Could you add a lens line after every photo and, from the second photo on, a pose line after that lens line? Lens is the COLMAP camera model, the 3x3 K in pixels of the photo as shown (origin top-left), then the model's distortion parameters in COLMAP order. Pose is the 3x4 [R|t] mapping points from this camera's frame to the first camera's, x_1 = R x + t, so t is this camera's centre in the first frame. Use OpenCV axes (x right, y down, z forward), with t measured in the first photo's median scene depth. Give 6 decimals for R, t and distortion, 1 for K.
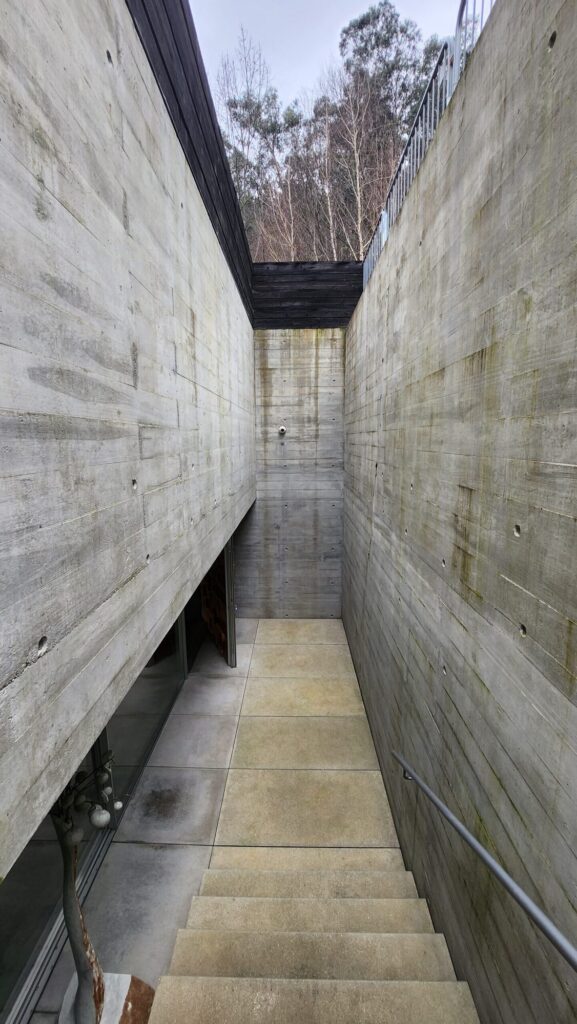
lens RADIAL K [[409.1, 0, 288.9], [0, 409.1, 511.2], [0, 0, 1]] dist [-0.018617, -0.000643]
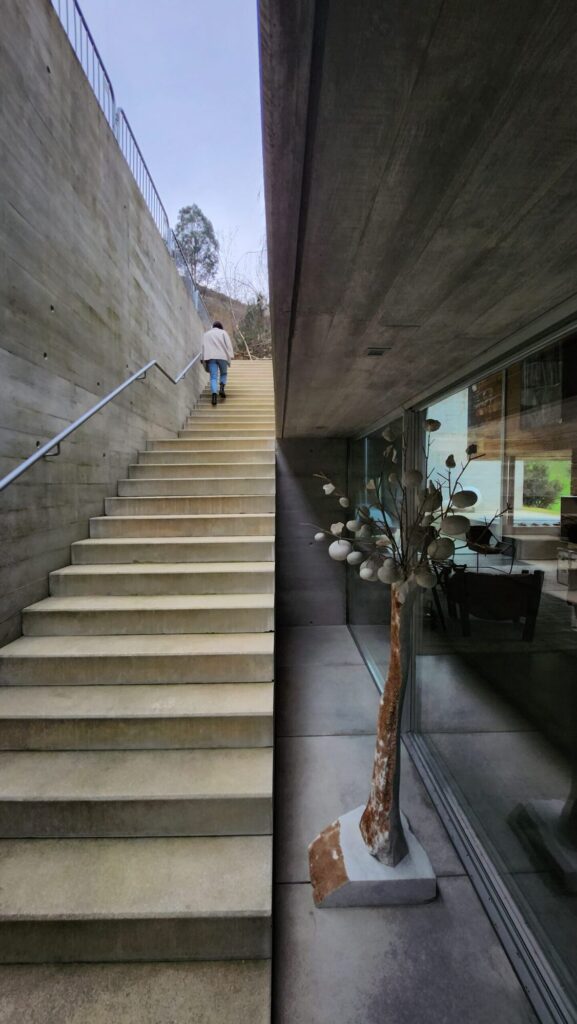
lens RADIAL K [[409.1, 0, 289.0], [0, 409.1, 509.3], [0, 0, 1]] dist [-0.018617, -0.000643]
pose [[-0.998877, 0.017910, -0.043862, -0.195919], [0.007879, 0.975703, 0.218956, 0.285440], [0.046718, 0.218364, -0.974748, 1.088663]]
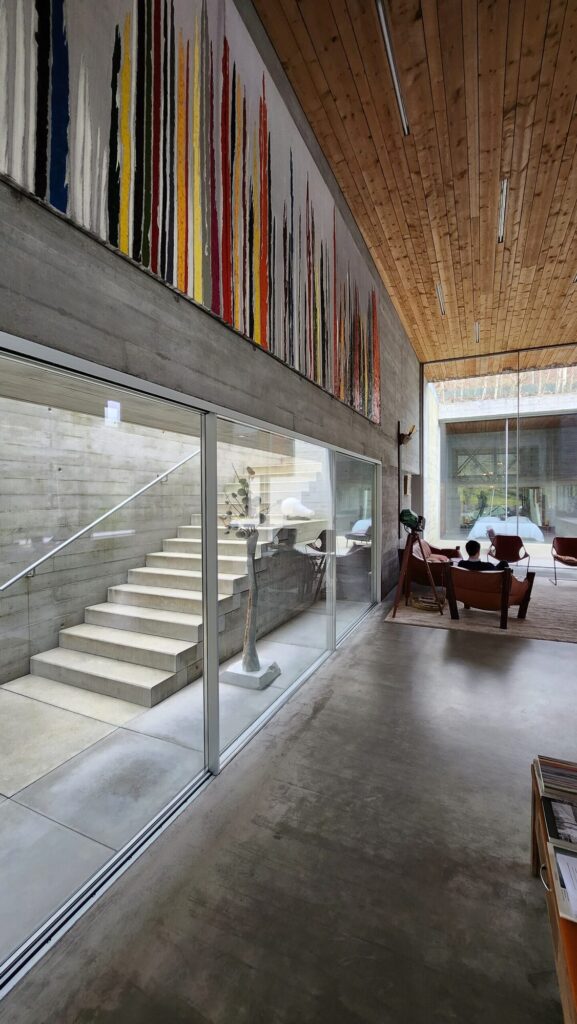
lens RADIAL K [[409.1, 0, 286.7], [0, 409.1, 505.8], [0, 0, 1]] dist [-0.018617, -0.000643]
pose [[-0.914480, 0.008018, 0.404552, -0.896162], [0.080654, 0.983353, 0.162827, 0.221035], [-0.396512, 0.181530, -0.899903, 1.572512]]
